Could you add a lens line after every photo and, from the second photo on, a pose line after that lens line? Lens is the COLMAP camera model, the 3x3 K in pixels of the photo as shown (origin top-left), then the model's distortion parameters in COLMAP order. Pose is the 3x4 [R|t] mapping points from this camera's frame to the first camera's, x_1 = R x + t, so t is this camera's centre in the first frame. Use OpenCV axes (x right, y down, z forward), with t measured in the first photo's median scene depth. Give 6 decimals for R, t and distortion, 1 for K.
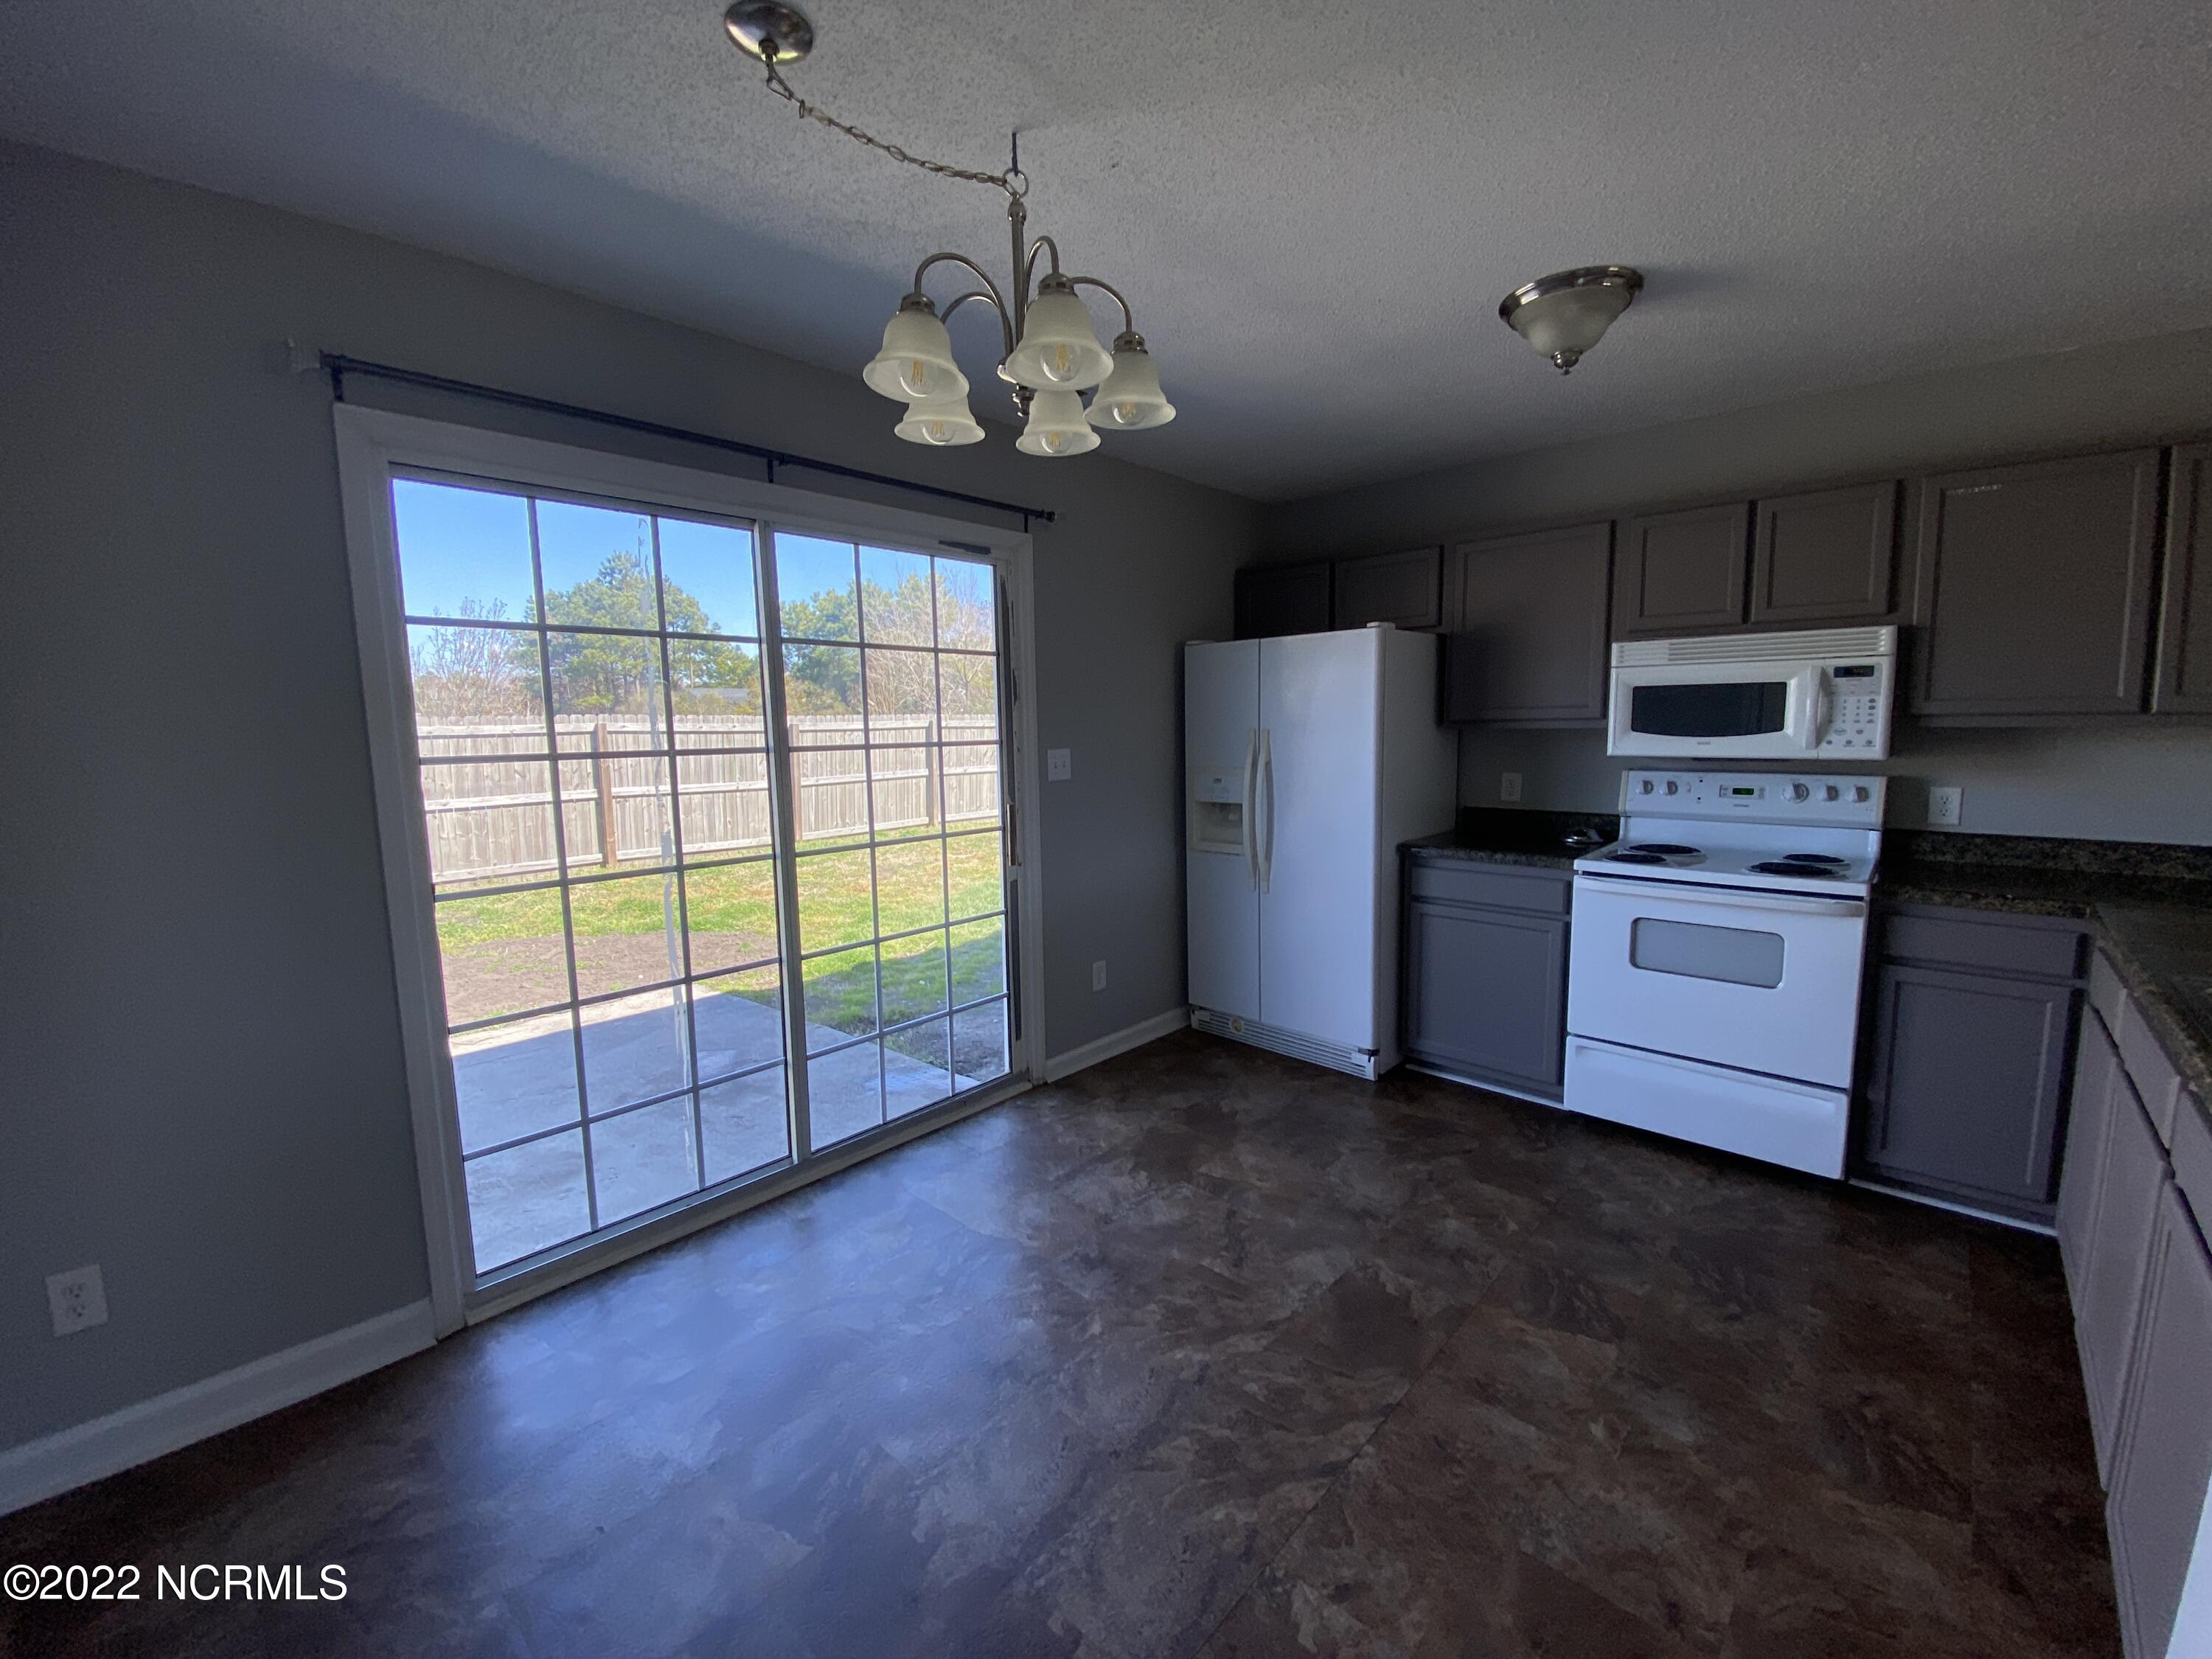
lens RADIAL K [[901.7, 0, 1102.3], [0, 901.7, 826.3], [0, 0, 1]] dist [0.042252, -0.031529]
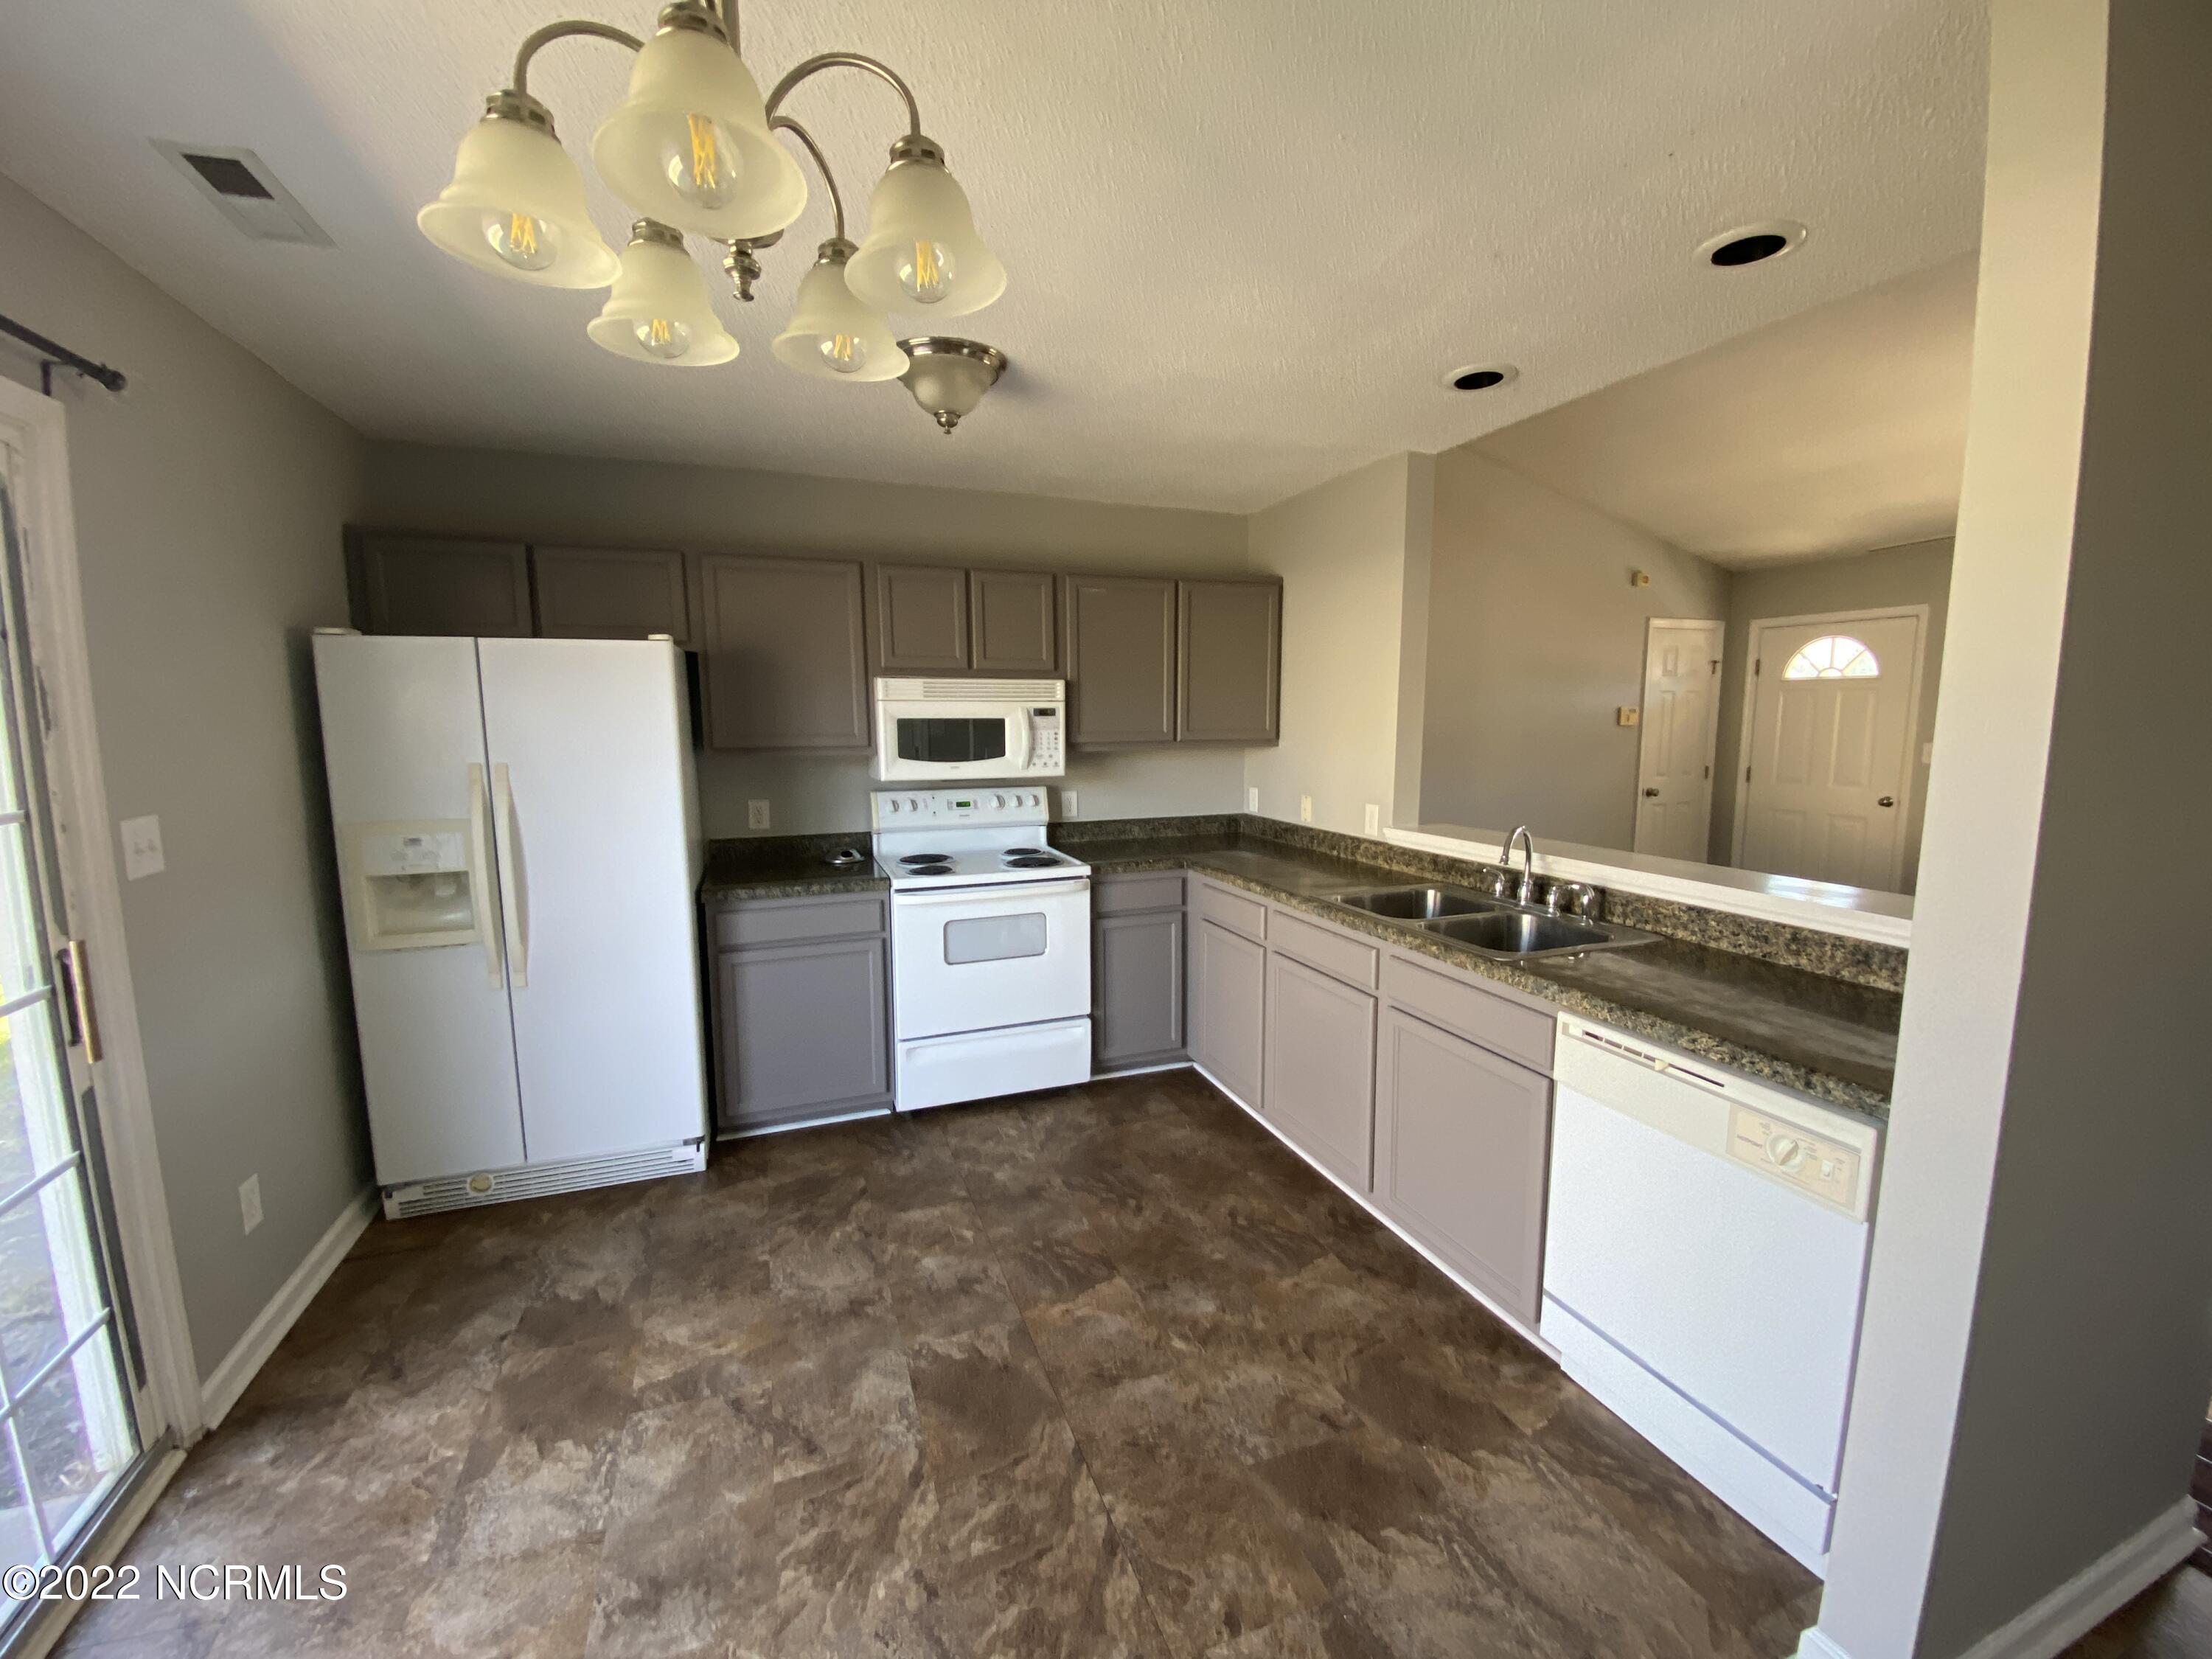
lens RADIAL K [[901.7, 0, 1102.3], [0, 901.7, 826.3], [0, 0, 1]] dist [0.042252, -0.031529]
pose [[0.449741, -0.099848, 0.887560, -0.327412], [0.101522, 0.993006, 0.060268, -0.069791], [-0.887370, 0.063002, 0.456733, 0.310269]]
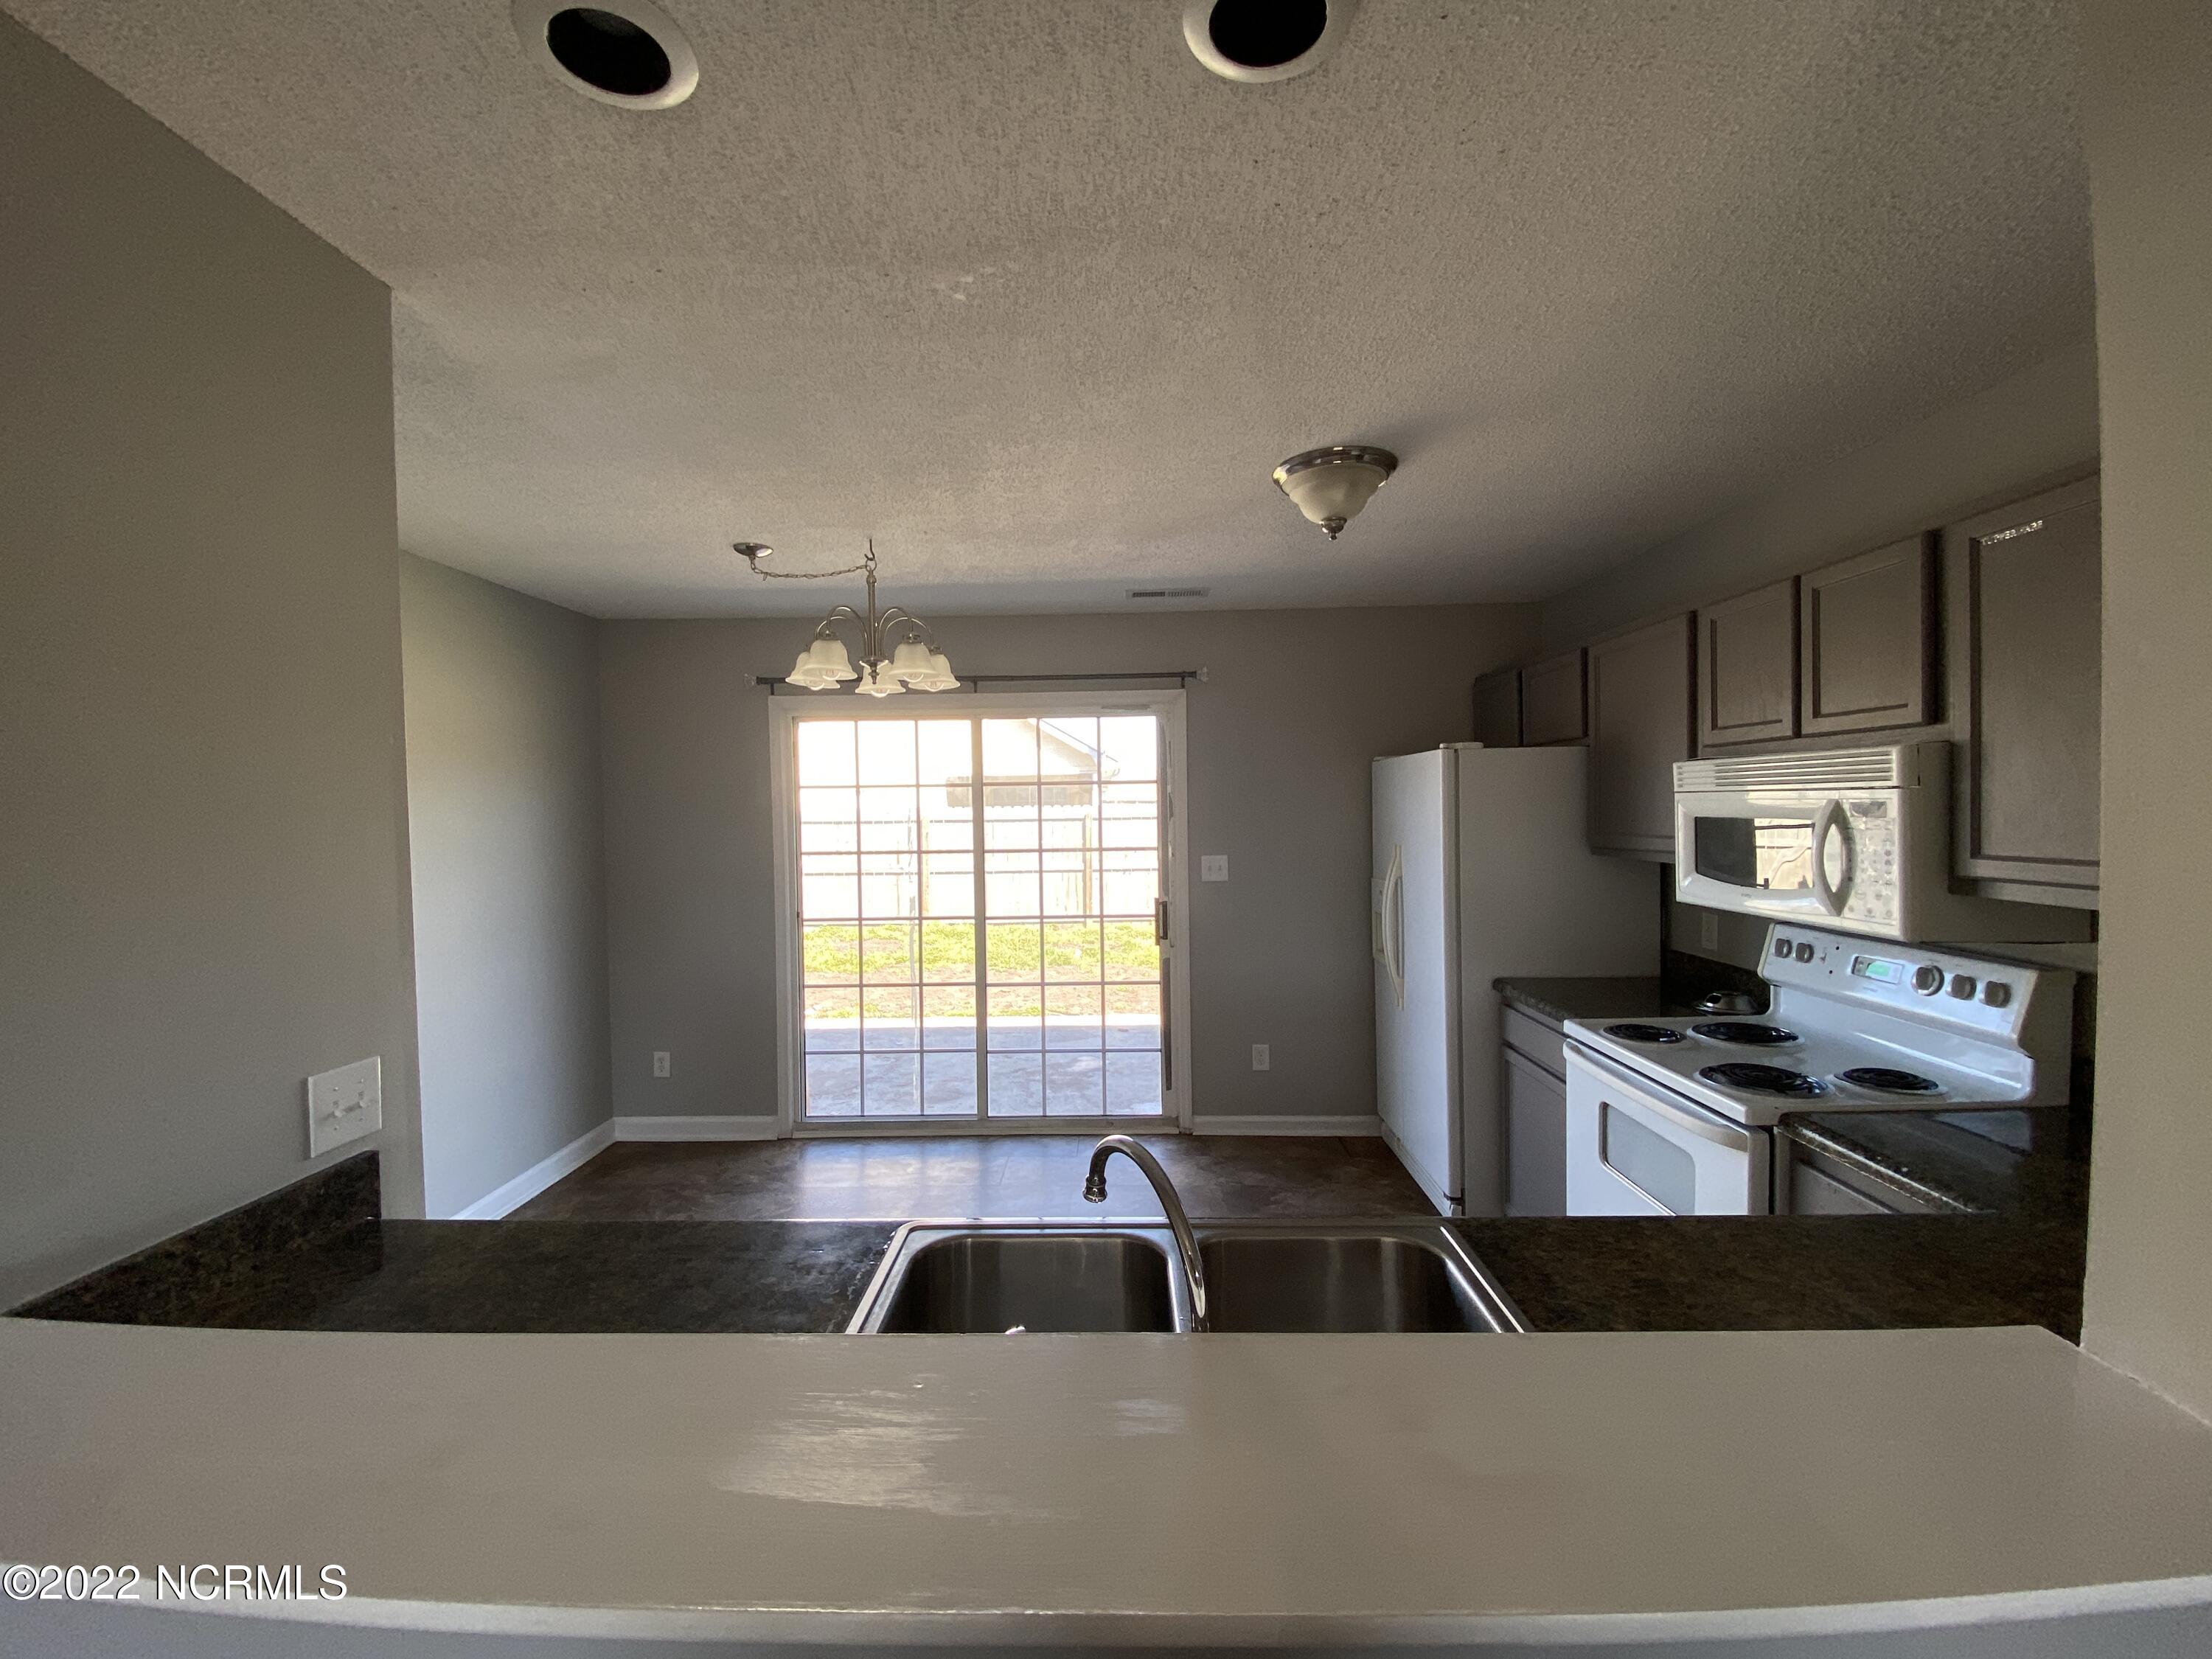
lens RADIAL K [[897.5, 0, 1094.1], [0, 897.5, 829.7], [0, 0, 1]] dist [0.043096, -0.023633]
pose [[0.661129, 0.025075, -0.749853, 0.913203], [-0.084231, 0.995604, -0.040971, -0.072067], [0.745529, 0.090248, 0.660334, 0.095632]]
